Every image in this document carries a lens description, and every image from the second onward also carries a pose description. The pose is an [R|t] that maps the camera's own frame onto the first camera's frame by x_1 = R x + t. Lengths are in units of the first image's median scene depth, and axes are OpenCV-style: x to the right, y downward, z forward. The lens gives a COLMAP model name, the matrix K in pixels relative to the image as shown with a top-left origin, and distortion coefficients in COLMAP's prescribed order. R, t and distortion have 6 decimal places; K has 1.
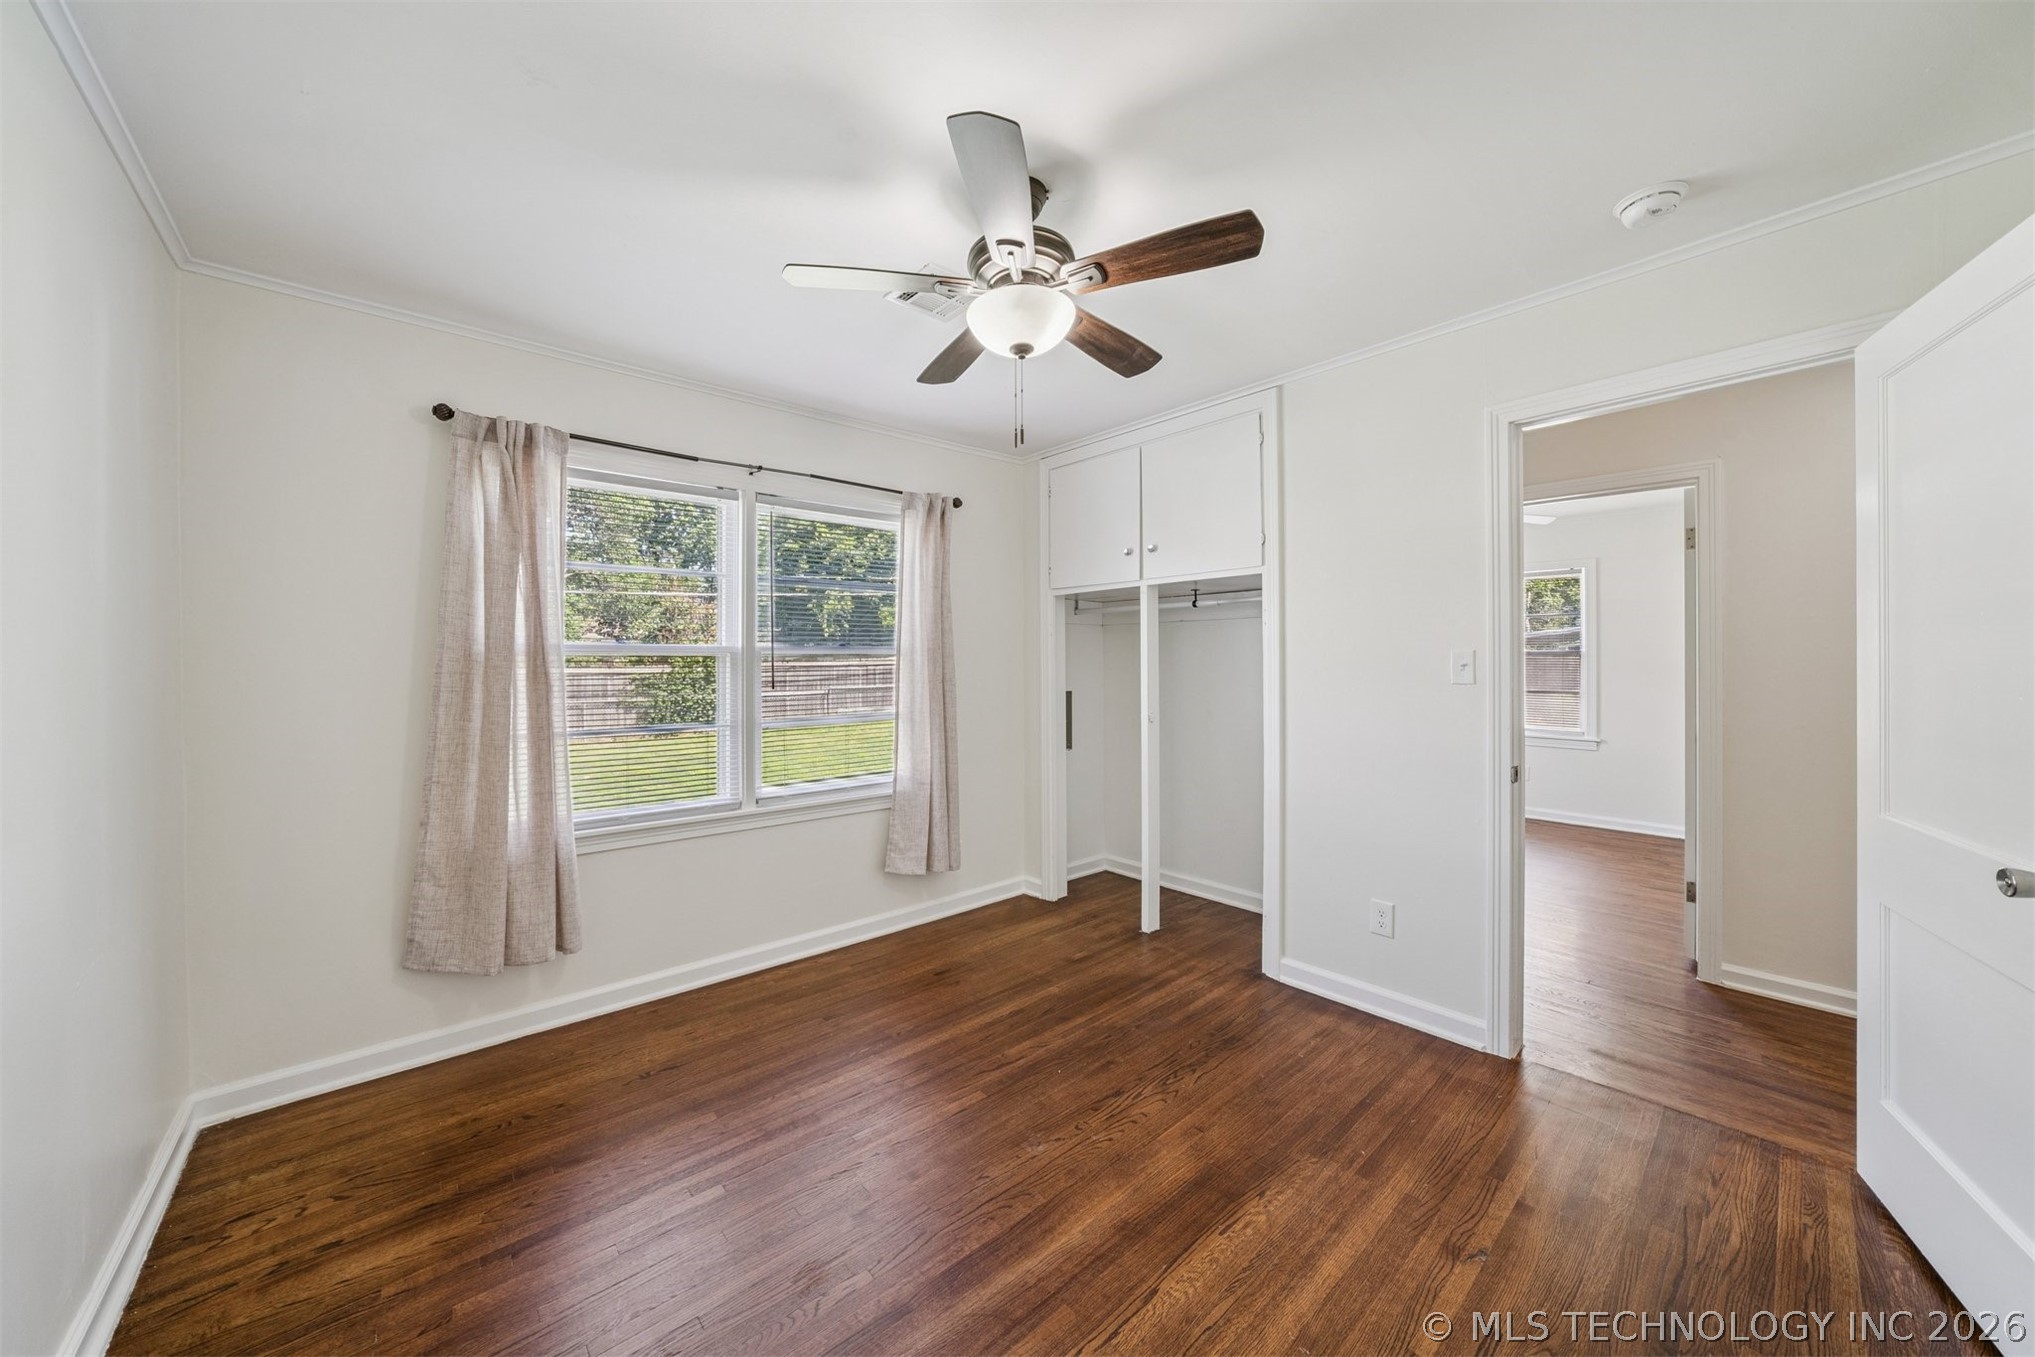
lens RADIAL K [[716.6, 0, 999.0], [0, 716.6, 671.7], [0, 0, 1]] dist [-0.030306, 0.009382]
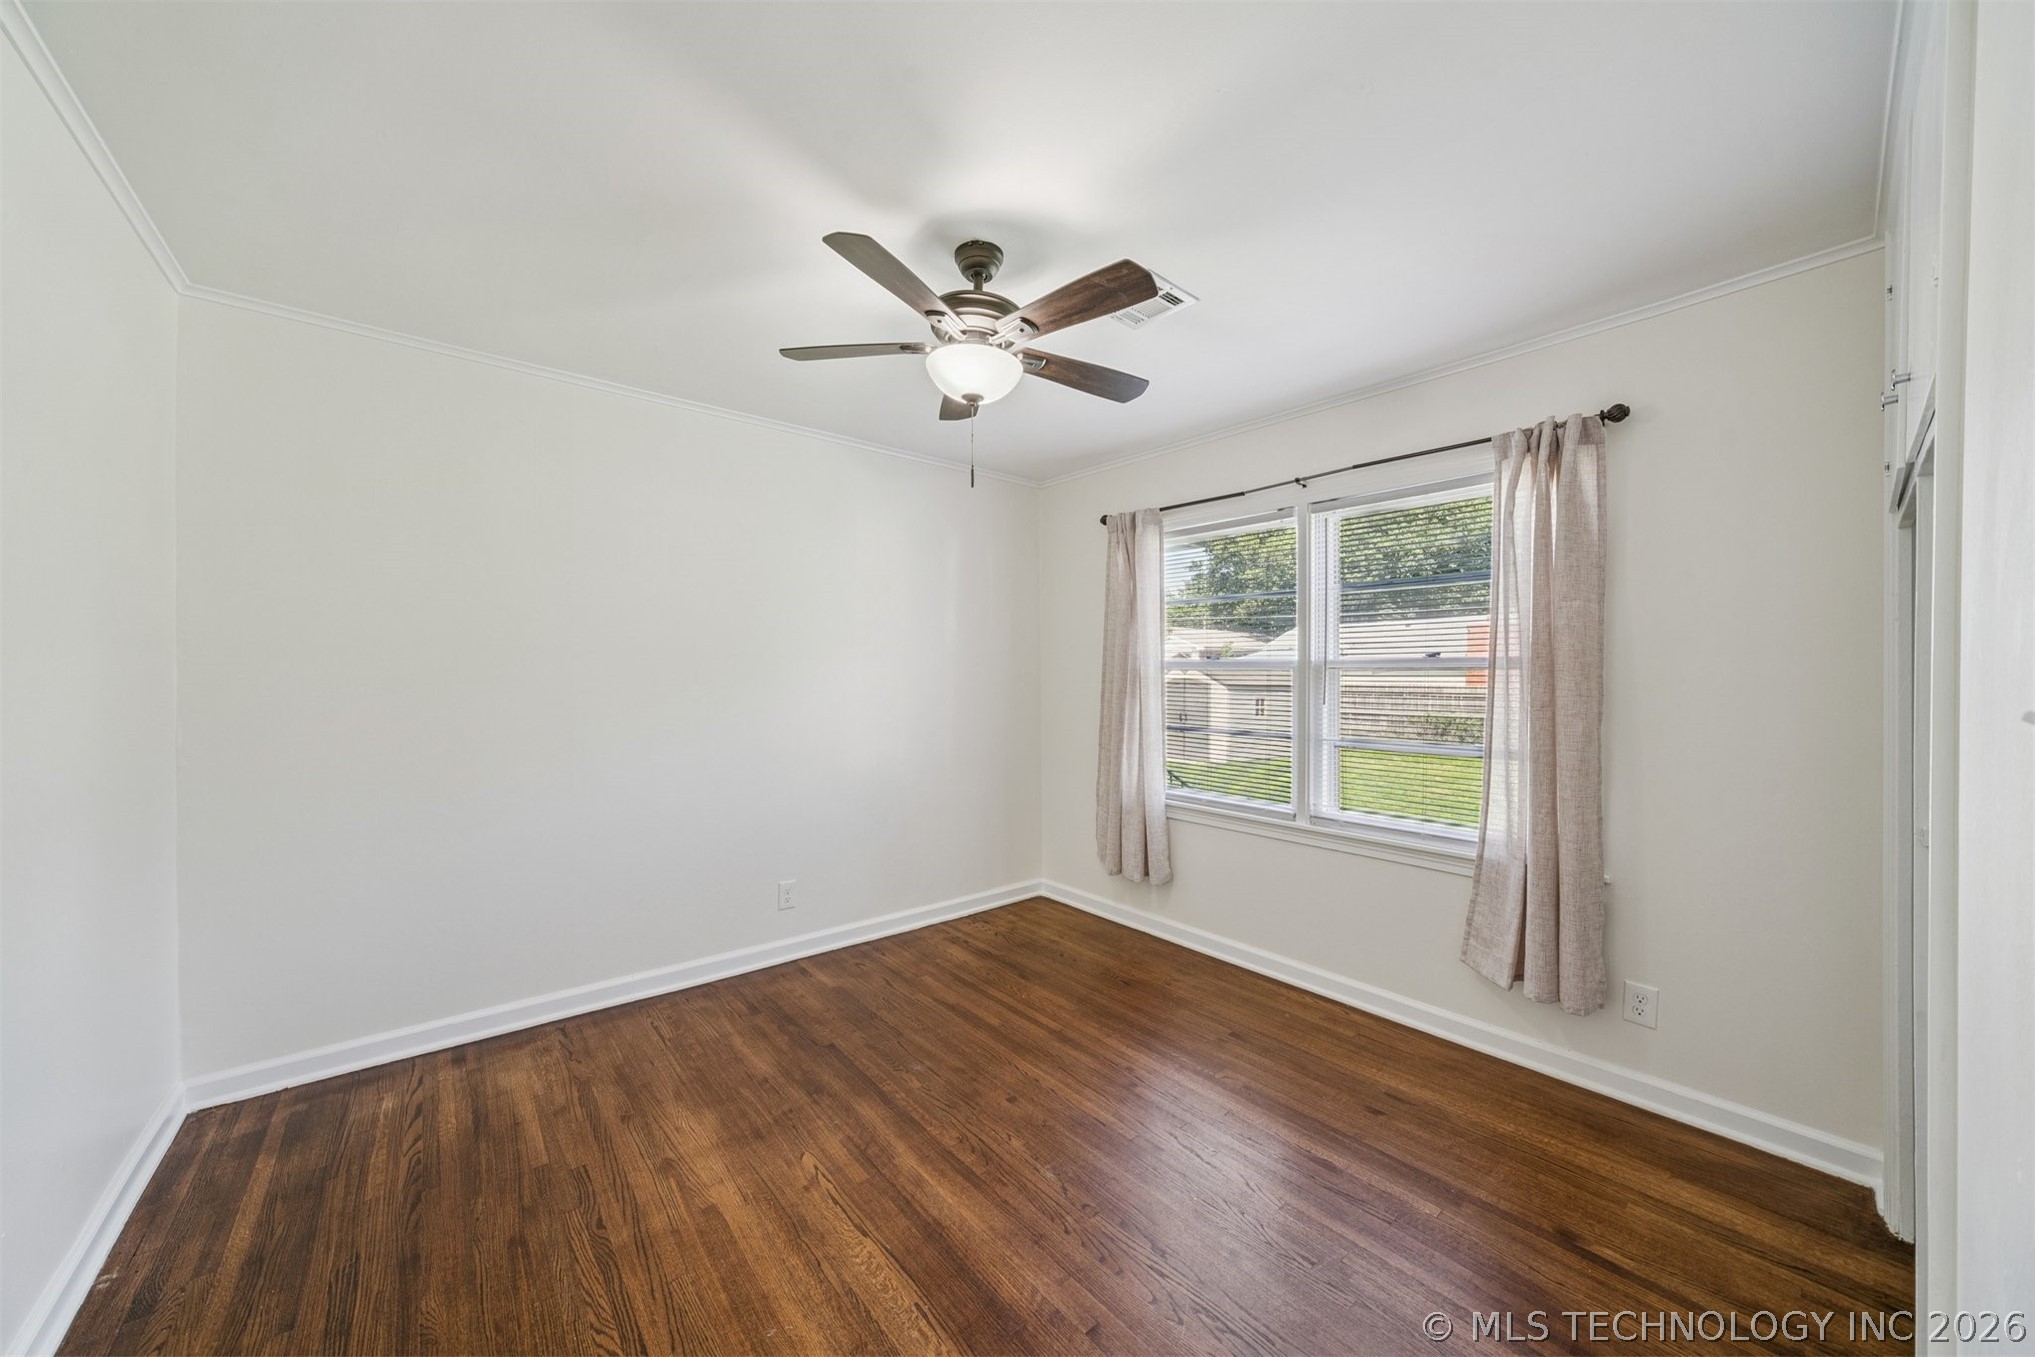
lens RADIAL K [[716.6, 0, 999.0], [0, 716.6, 671.7], [0, 0, 1]] dist [-0.030306, 0.009382]
pose [[-0.029092, 0.000501, -0.999577, 0.910913], [-0.018747, 0.999824, 0.001047, -0.015559], [0.999401, 0.018770, -0.029077, 0.835556]]
